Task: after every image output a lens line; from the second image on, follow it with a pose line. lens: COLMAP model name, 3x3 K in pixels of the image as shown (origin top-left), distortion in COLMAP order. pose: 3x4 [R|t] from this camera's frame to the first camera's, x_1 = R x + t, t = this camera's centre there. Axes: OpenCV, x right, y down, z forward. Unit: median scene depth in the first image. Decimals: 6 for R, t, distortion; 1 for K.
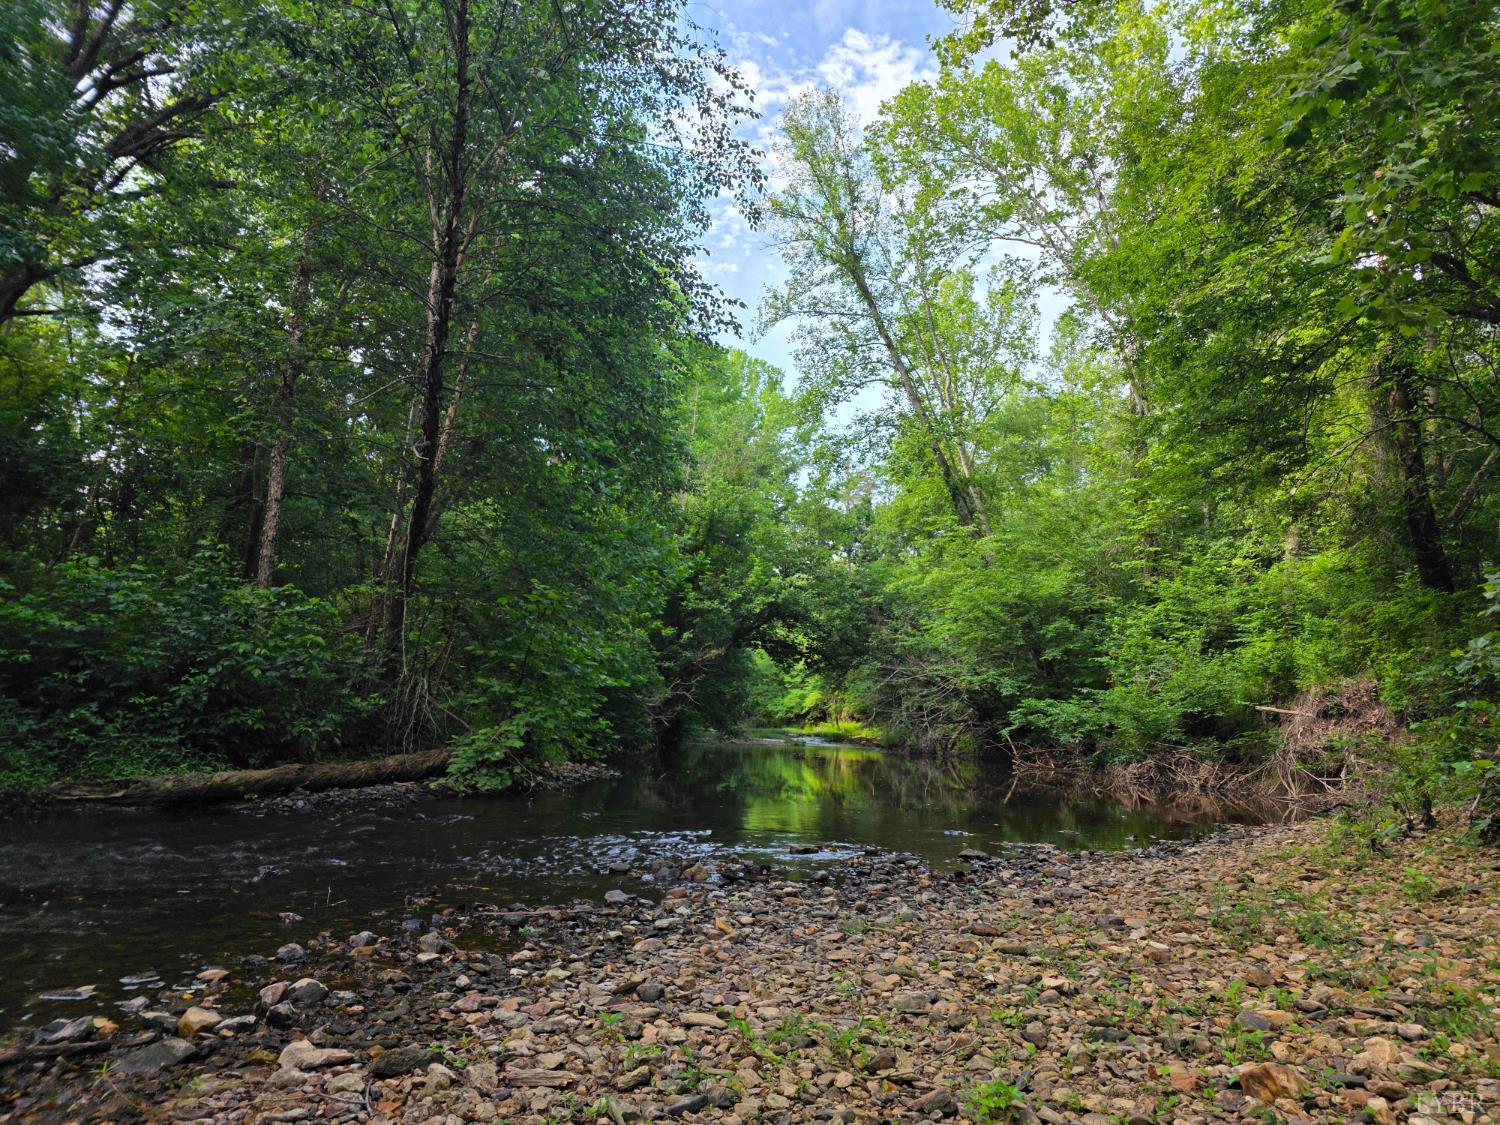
lens RADIAL K [[994.9, 0, 737.7], [0, 994.9, 556.2], [0, 0, 1]] dist [0.058853, -0.057852]
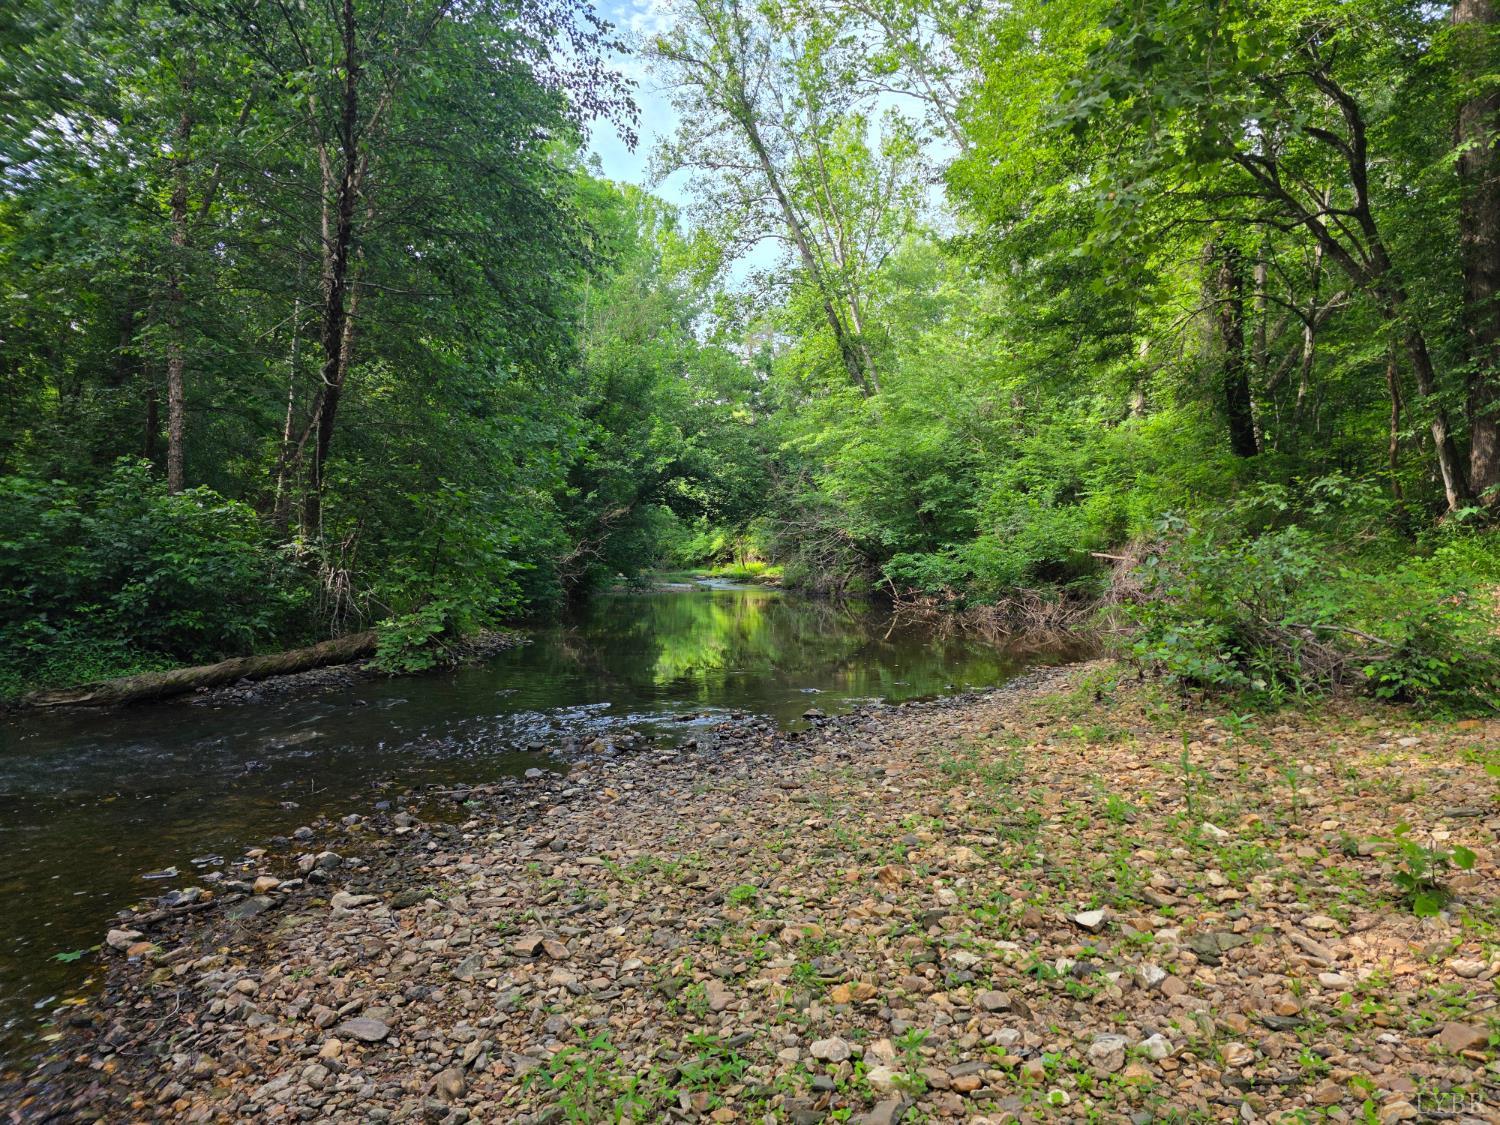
lens RADIAL K [[994.9, 0, 760.9], [0, 994.9, 558.1], [0, 0, 1]] dist [0.058853, -0.057852]
pose [[0.993245, -0.034530, 0.110776, 0.017187], [0.015654, 0.985843, 0.166937, -0.065369], [-0.114972, -0.164076, 0.979725, -0.122272]]
